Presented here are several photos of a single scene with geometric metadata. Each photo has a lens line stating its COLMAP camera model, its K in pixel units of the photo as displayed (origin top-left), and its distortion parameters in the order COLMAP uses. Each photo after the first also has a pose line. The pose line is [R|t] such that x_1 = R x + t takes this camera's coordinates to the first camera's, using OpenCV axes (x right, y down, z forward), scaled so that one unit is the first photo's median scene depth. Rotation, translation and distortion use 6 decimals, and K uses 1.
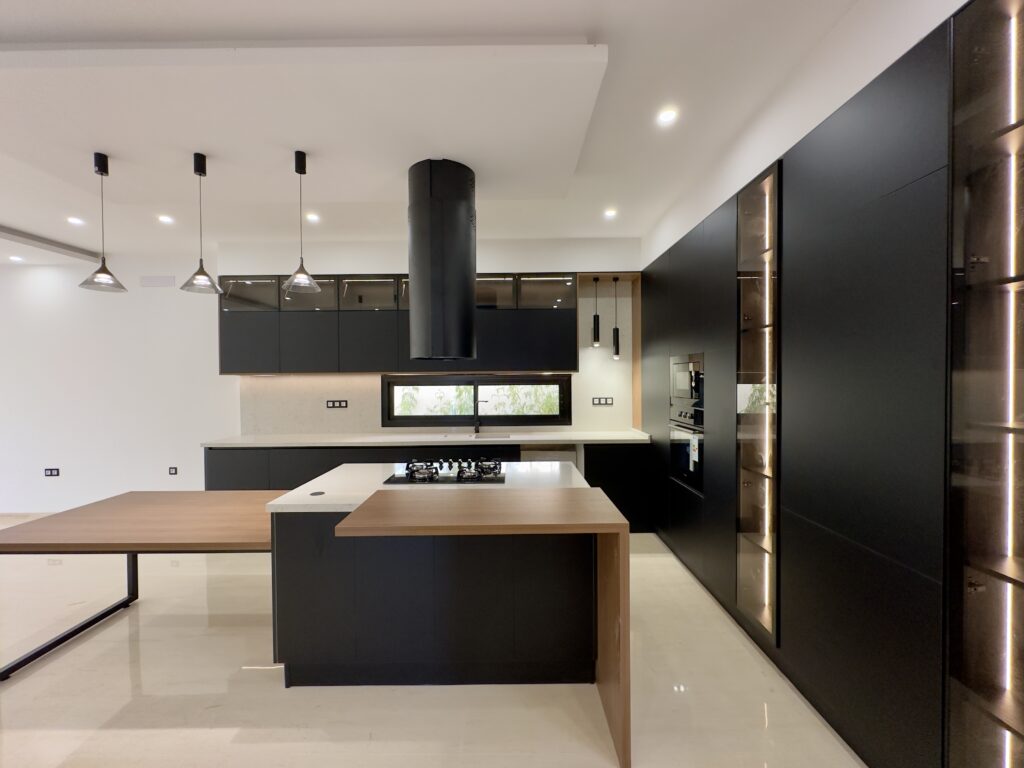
lens RADIAL K [[414.8, 0, 512.0], [0, 414.8, 384.0], [0, 0, 1]] dist [-0.001020, -0.000142]
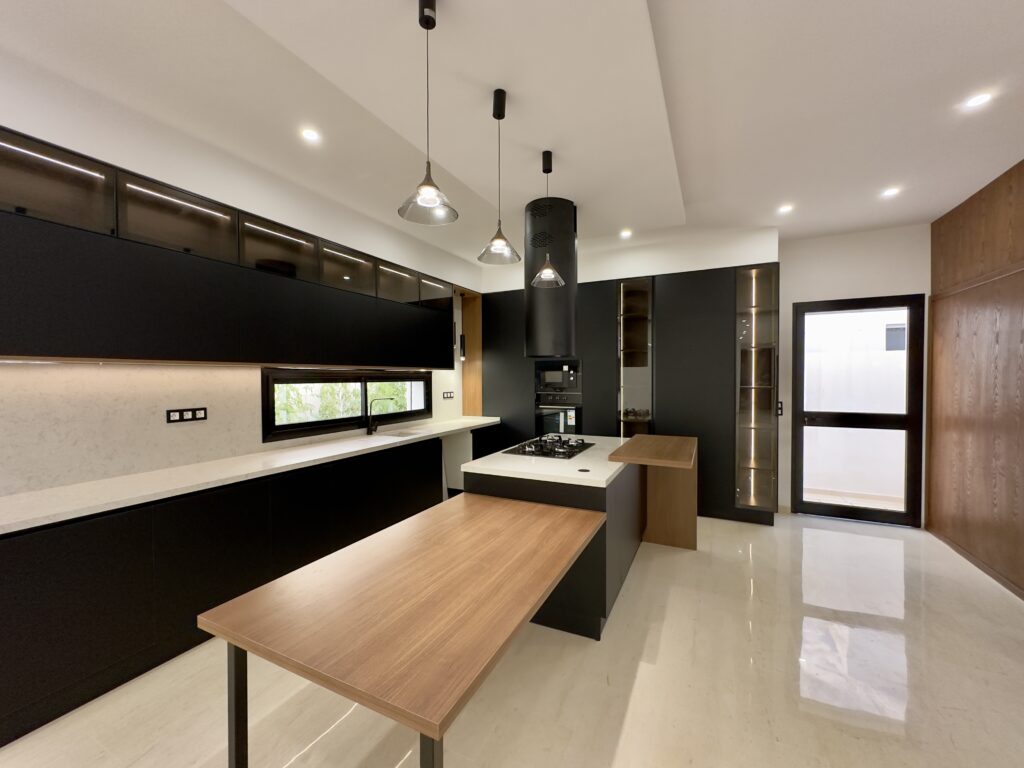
lens RADIAL K [[414.8, 0, 512.0], [0, 414.8, 384.0], [0, 0, 1]] dist [-0.001020, -0.000142]
pose [[0.439392, -0.009565, 0.898244, -0.754989], [0.016559, 0.999860, 0.002547, 0.010182], [-0.898143, 0.013755, 0.439489, 0.319433]]
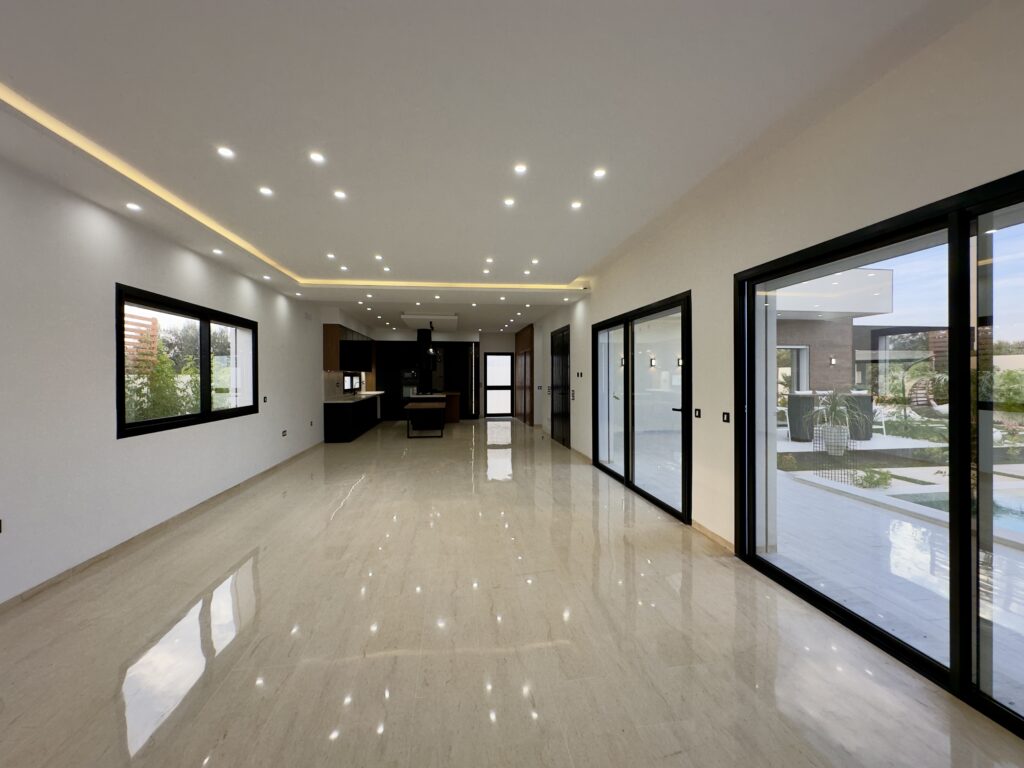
lens RADIAL K [[416.9, 0, 512.0], [0, 416.9, 384.0], [0, 0, 1]] dist [-0.116626, -0.000036]
pose [[-0.183158, 0.011258, 0.983019, -2.608702], [0.030110, 0.999530, -0.005837, 0.092930], [-0.982622, 0.028529, -0.183411, 0.513522]]
